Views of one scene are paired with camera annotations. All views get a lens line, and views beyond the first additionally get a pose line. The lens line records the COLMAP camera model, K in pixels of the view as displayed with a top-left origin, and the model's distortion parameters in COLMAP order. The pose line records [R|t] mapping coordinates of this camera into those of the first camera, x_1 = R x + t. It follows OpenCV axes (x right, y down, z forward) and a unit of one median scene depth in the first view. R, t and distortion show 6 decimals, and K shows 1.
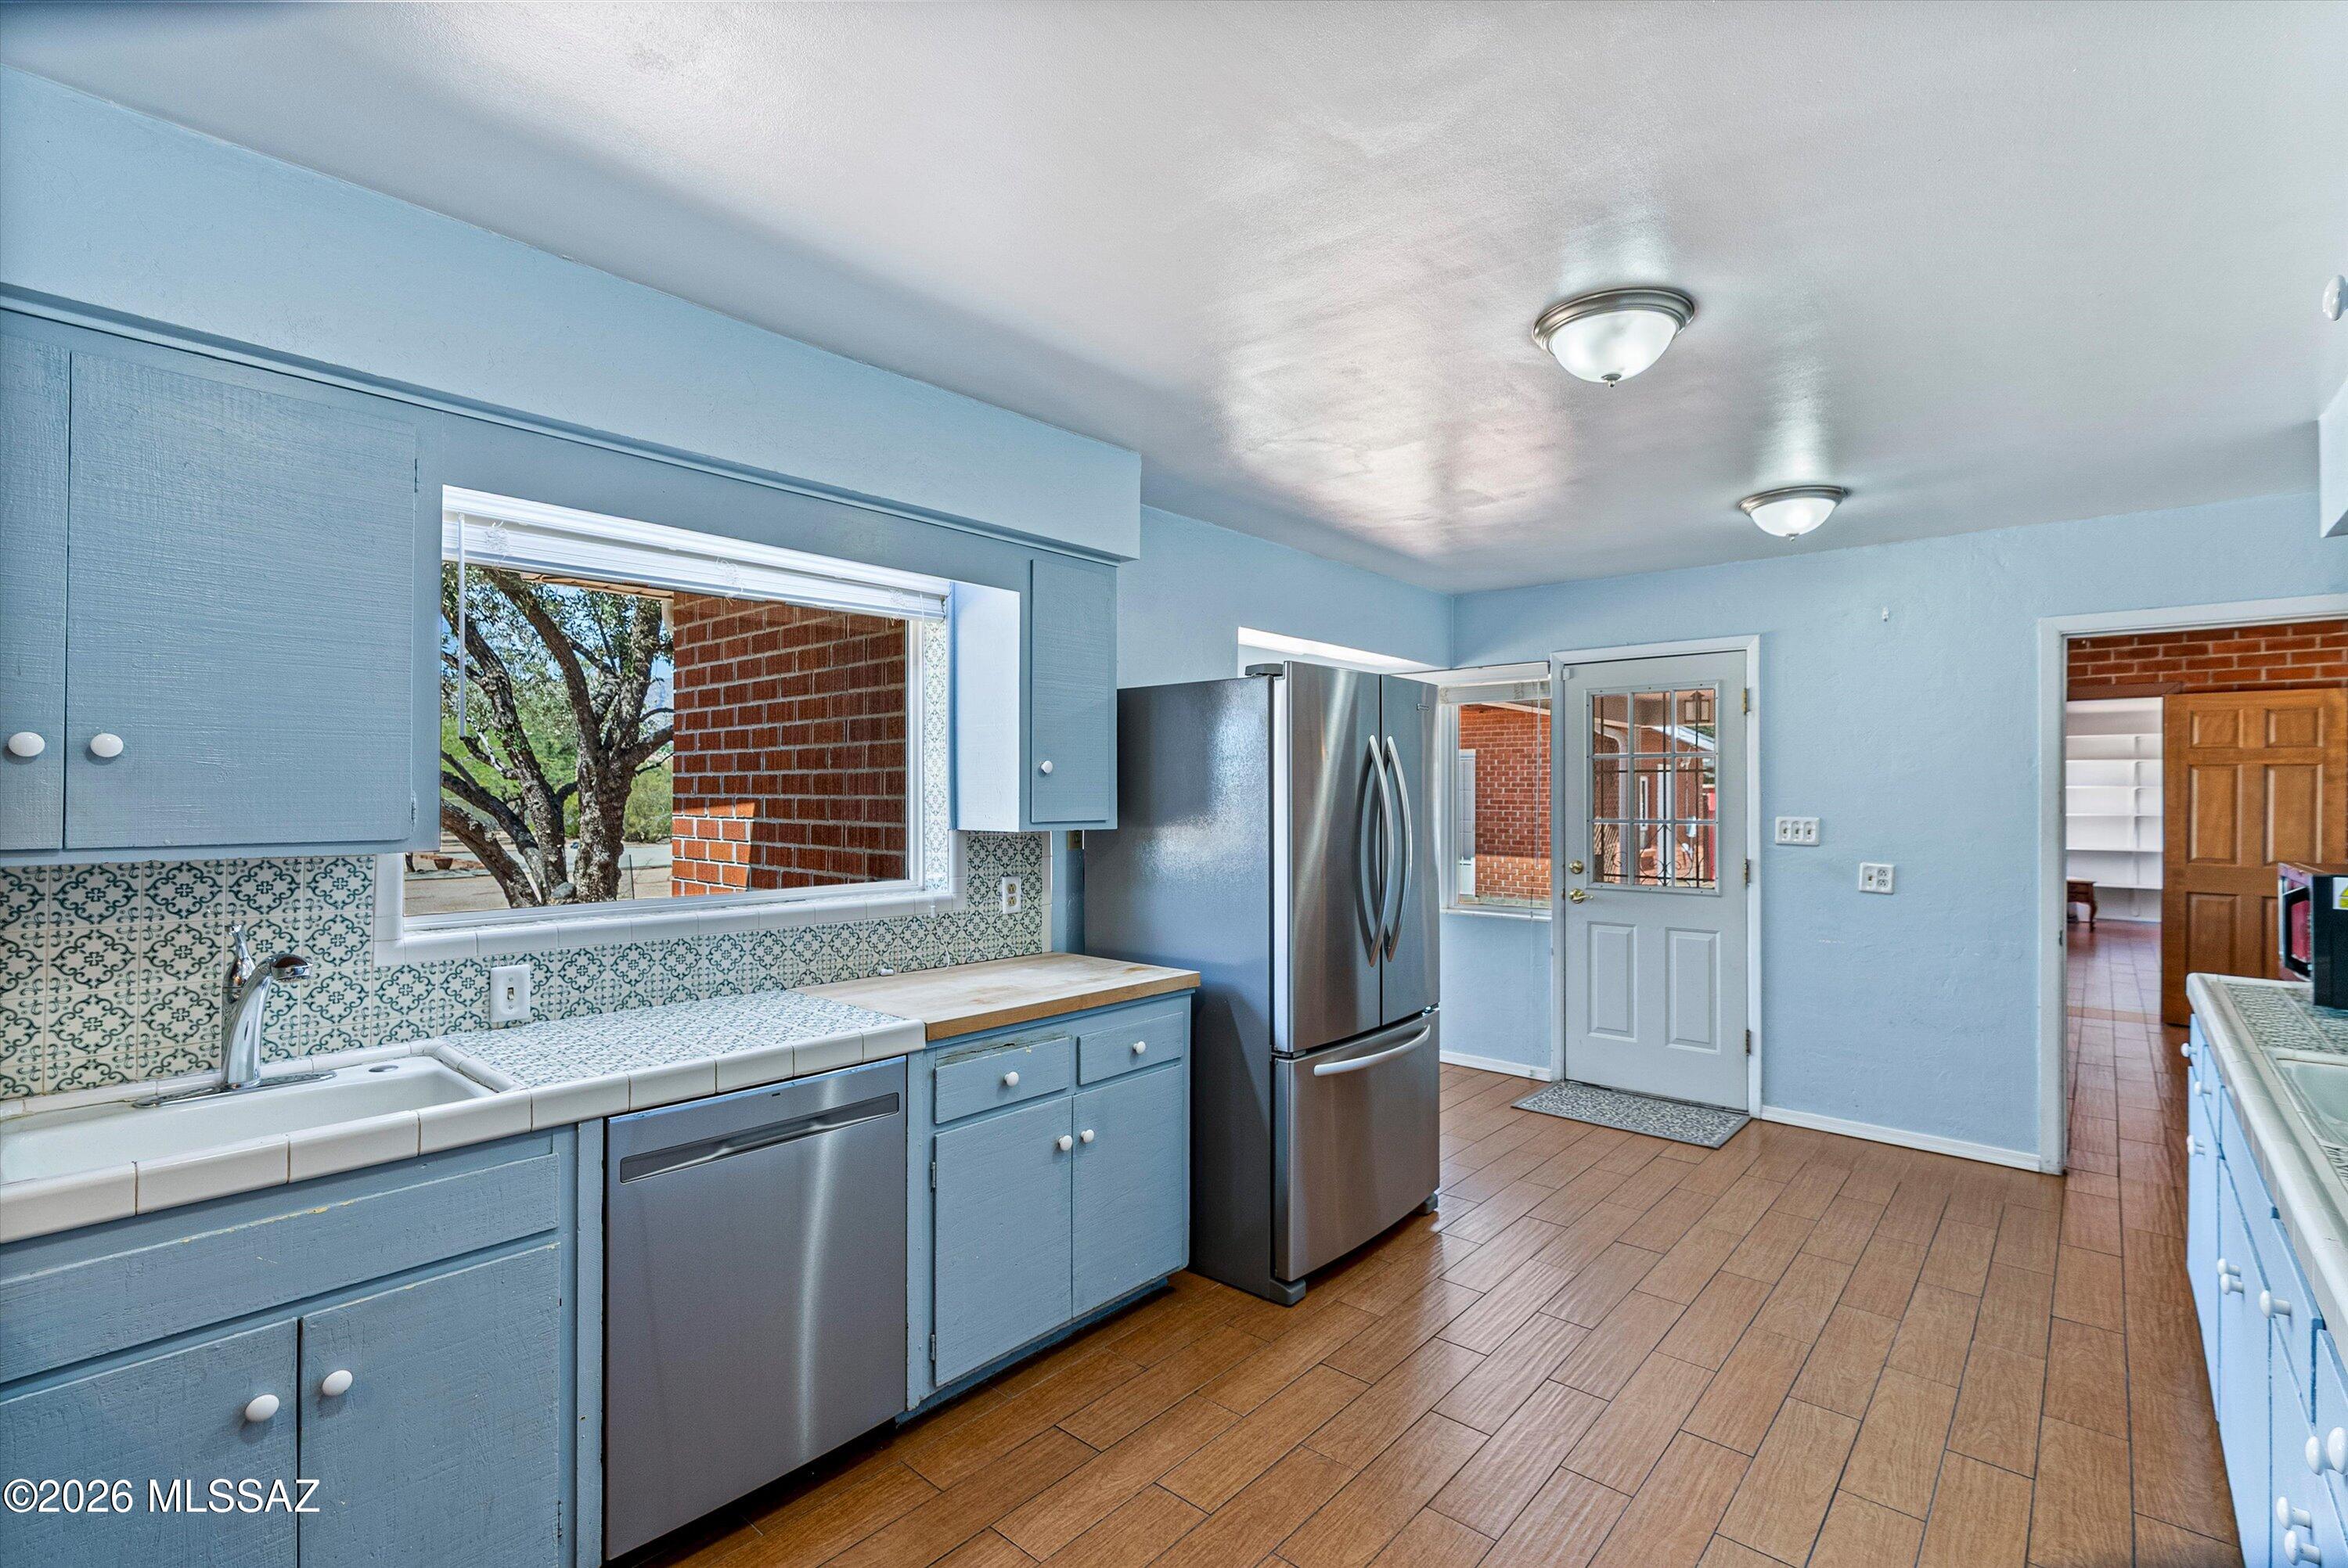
lens RADIAL K [[1053.0, 0, 1199.0], [0, 1053.0, 772.7], [0, 0, 1]] dist [-0.003874, 0.000301]
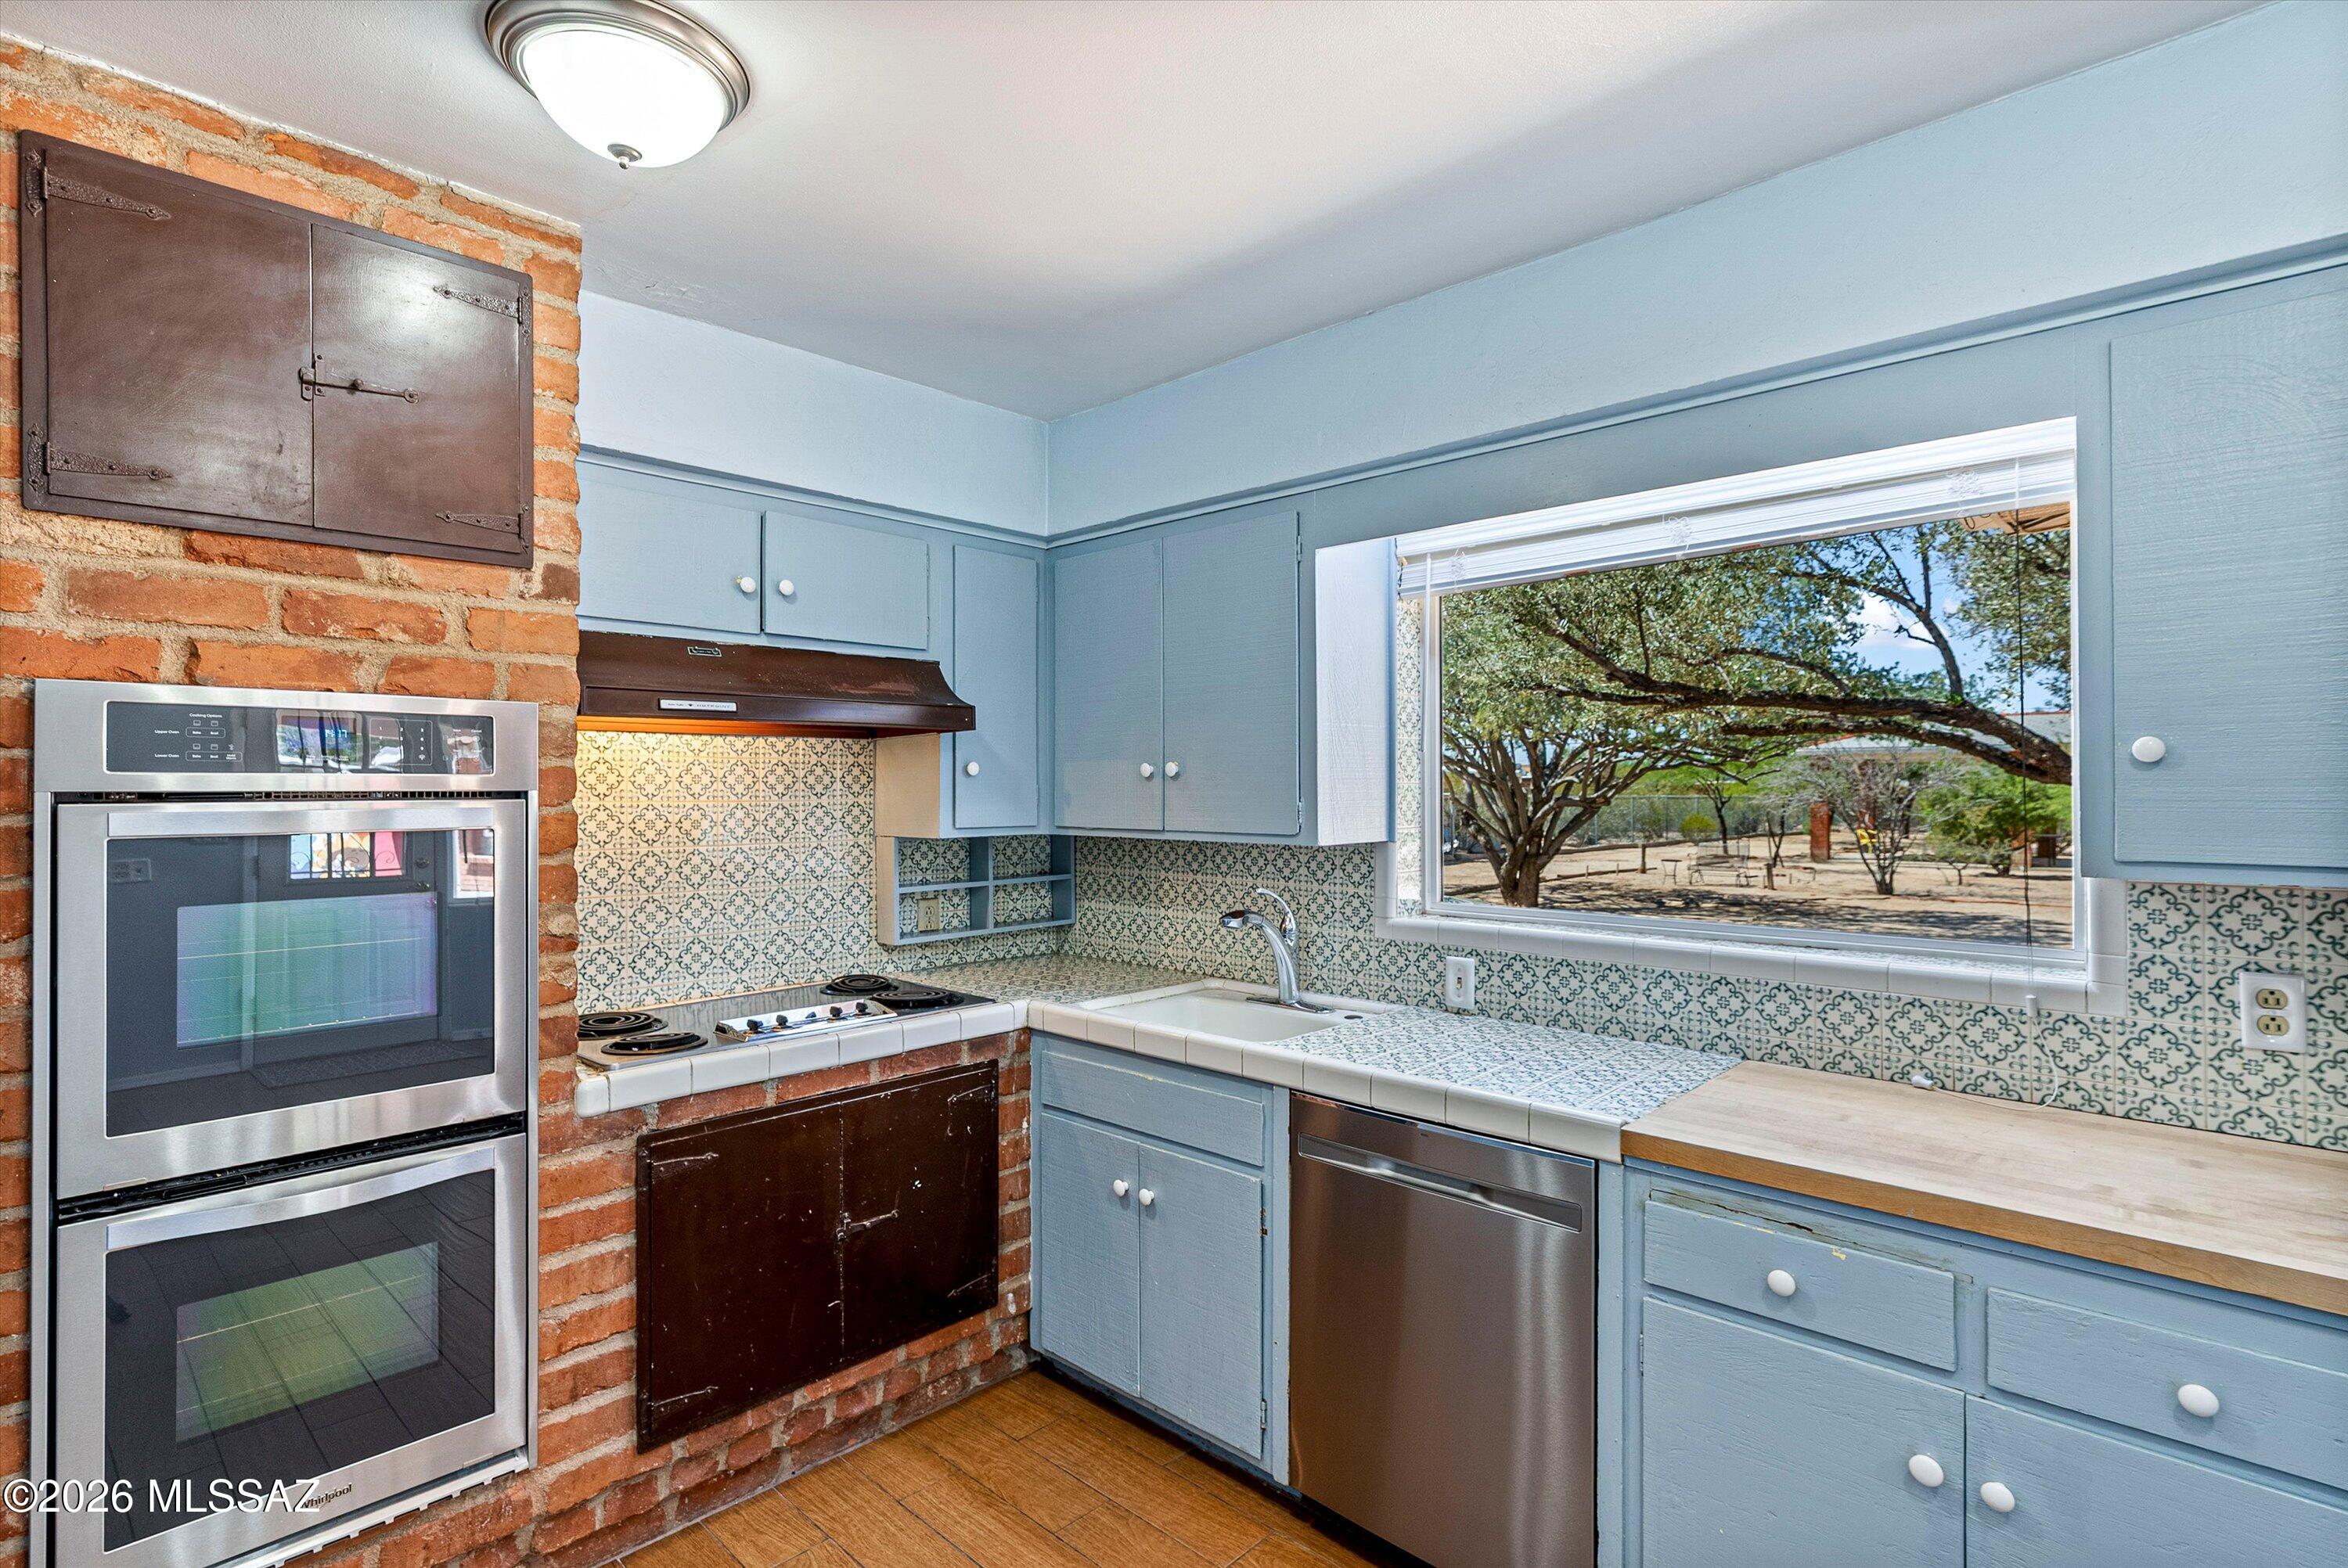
lens RADIAL K [[1149.9, 0, 1182.1], [0, 1149.9, 776.3], [0, 0, 1]] dist [0.000092, 0.000298]
pose [[-0.046826, -0.013667, -0.998810, 0.471070], [0.019927, 0.999695, -0.014613, 0.007302], [0.998704, -0.020588, -0.046540, 0.665611]]
